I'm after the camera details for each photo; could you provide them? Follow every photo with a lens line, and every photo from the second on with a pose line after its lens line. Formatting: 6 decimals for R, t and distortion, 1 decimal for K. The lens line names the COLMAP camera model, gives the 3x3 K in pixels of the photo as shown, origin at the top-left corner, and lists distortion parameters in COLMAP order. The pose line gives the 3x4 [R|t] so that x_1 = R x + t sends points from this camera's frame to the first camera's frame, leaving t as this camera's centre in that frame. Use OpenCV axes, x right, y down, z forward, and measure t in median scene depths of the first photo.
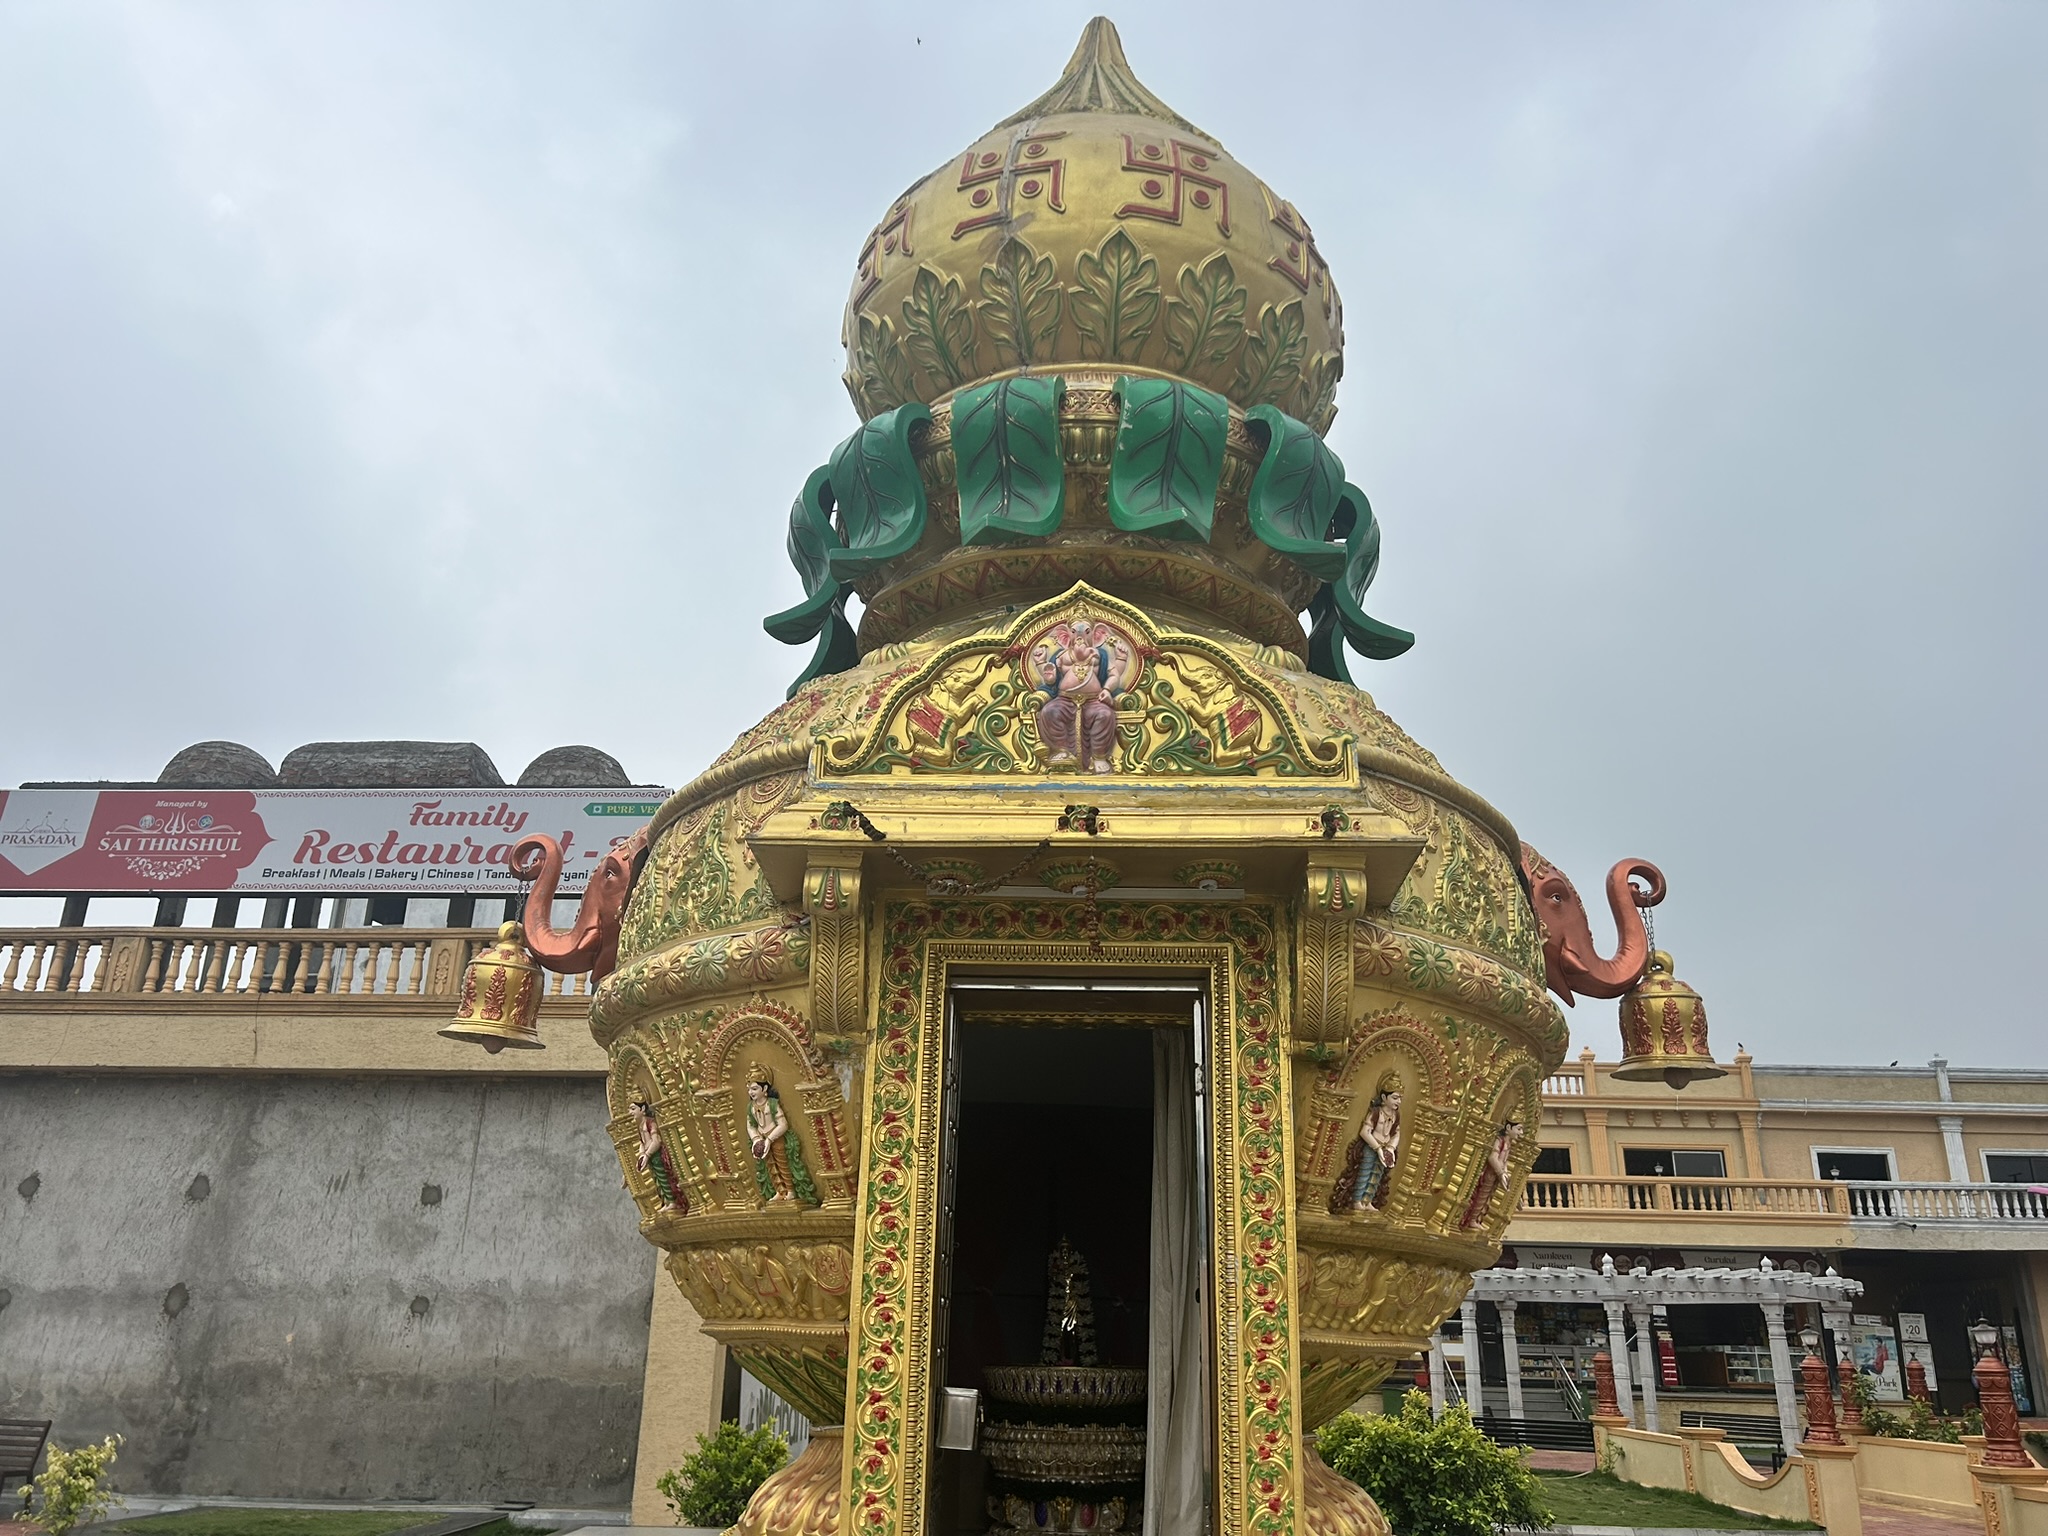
lens RADIAL K [[1542.1, 0, 1024.0], [0, 1542.1, 768.0], [0, 0, 1]] dist [0.024190, -0.009329]
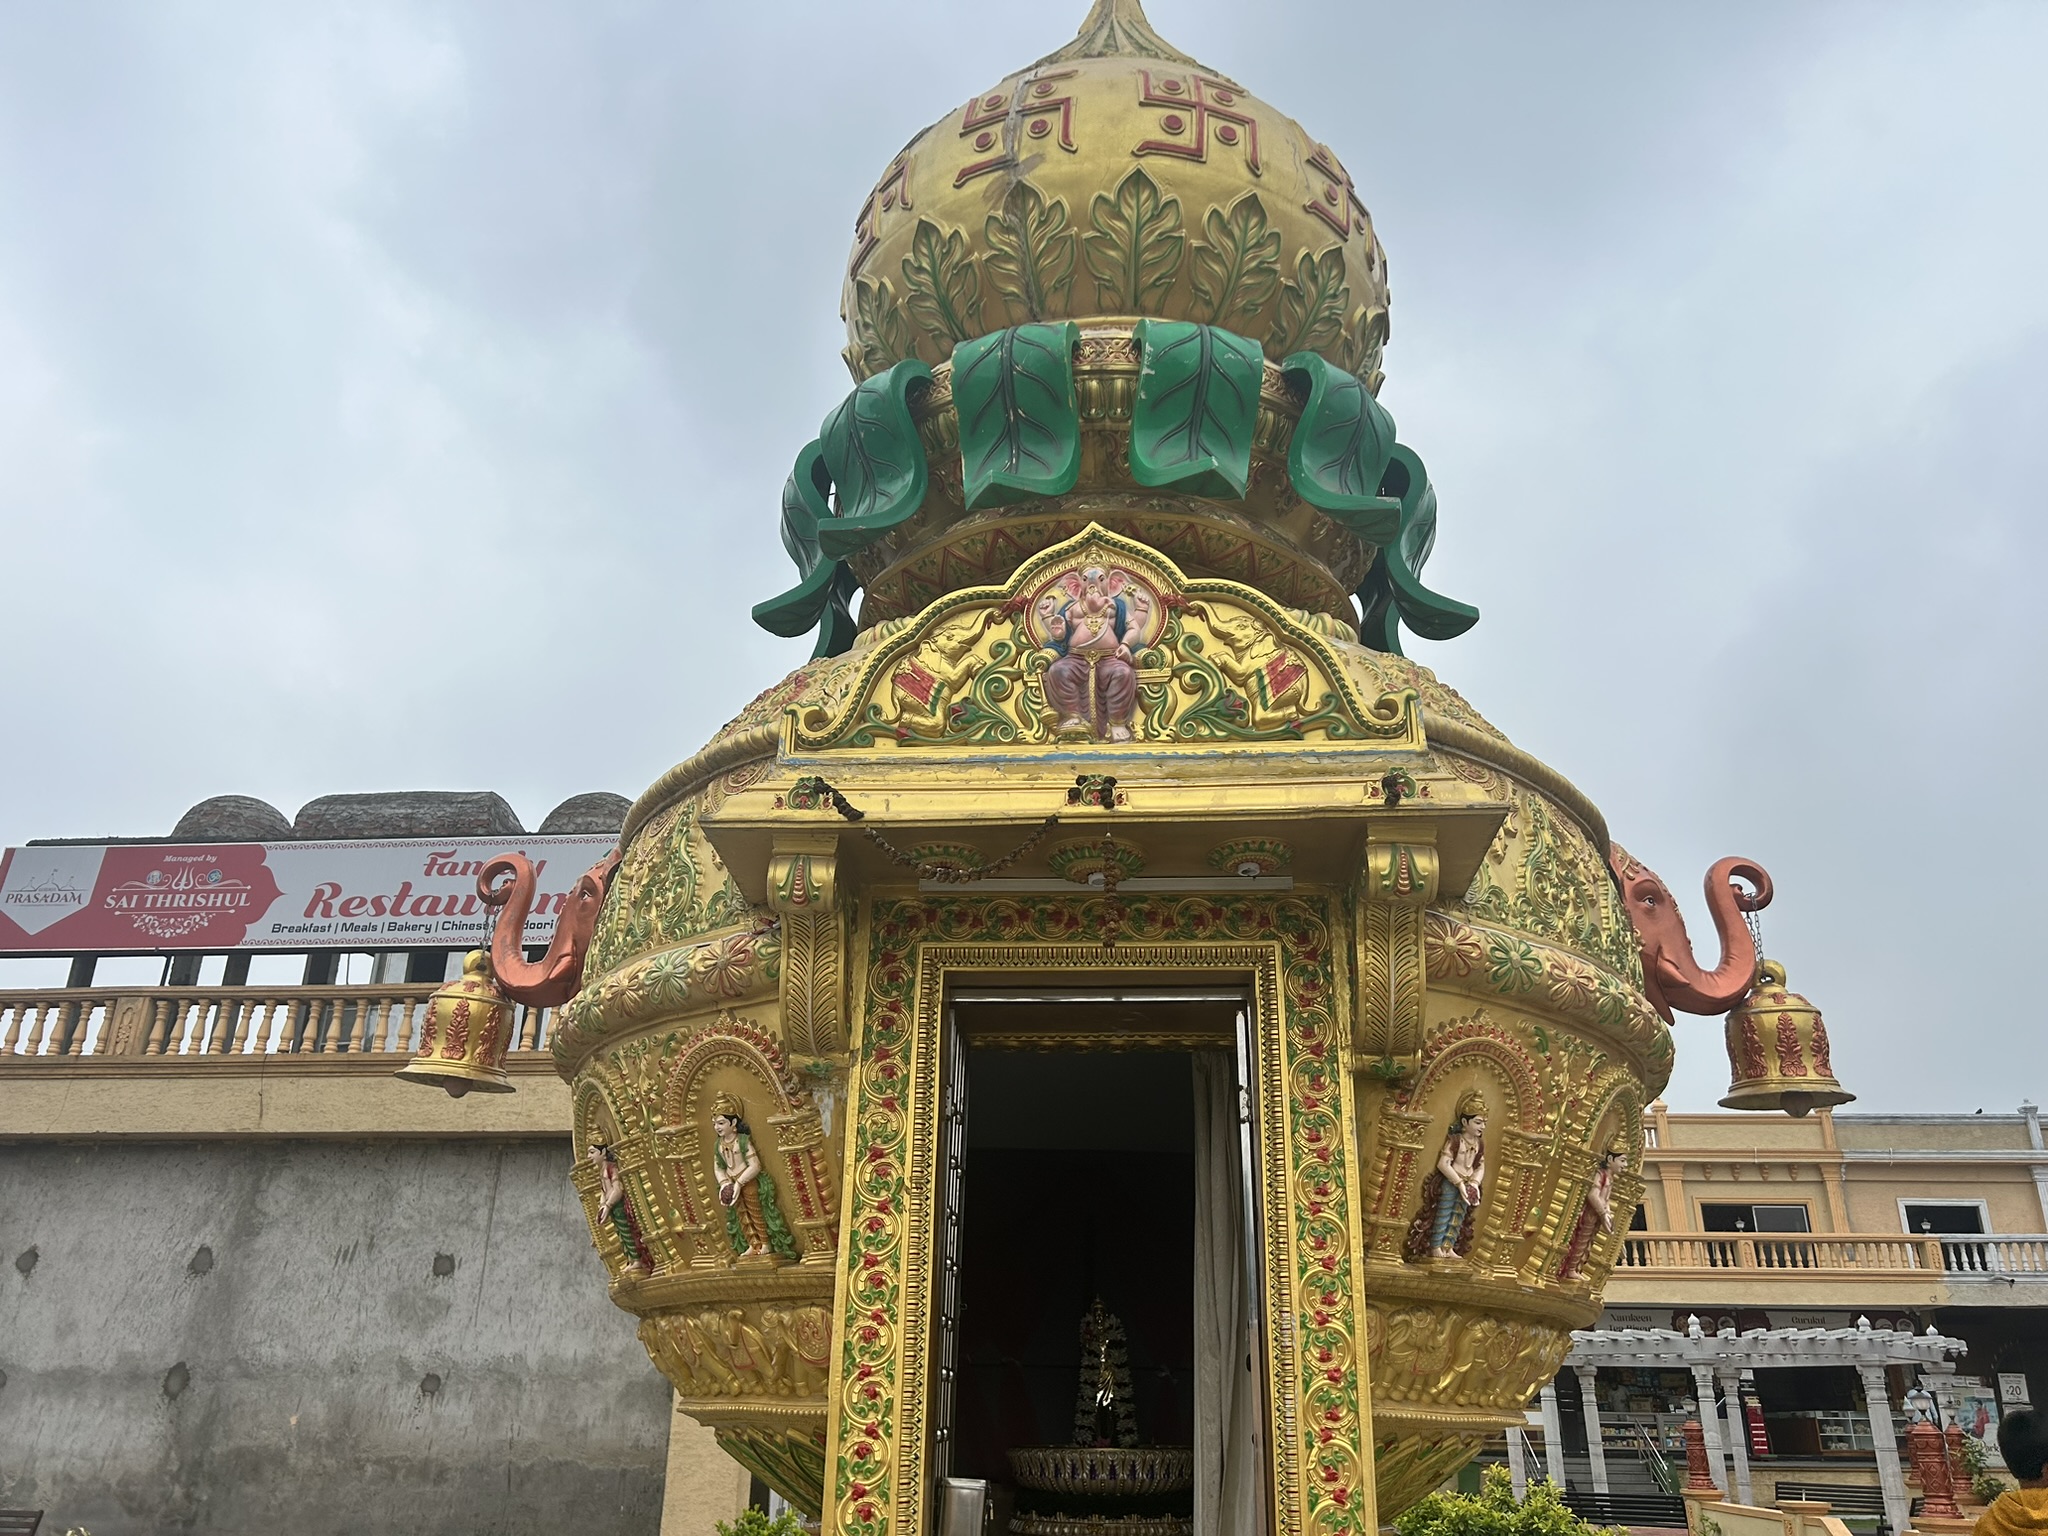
lens RADIAL K [[1550.4, 0, 1041.4], [0, 1550.4, 767.0], [0, 0, 1]] dist [0.006930, 0.006296]
pose [[0.999597, -0.019392, -0.020752, 0.021071], [0.018544, 0.999014, -0.040326, 0.044396], [0.021513, 0.039925, 0.998971, 0.127405]]
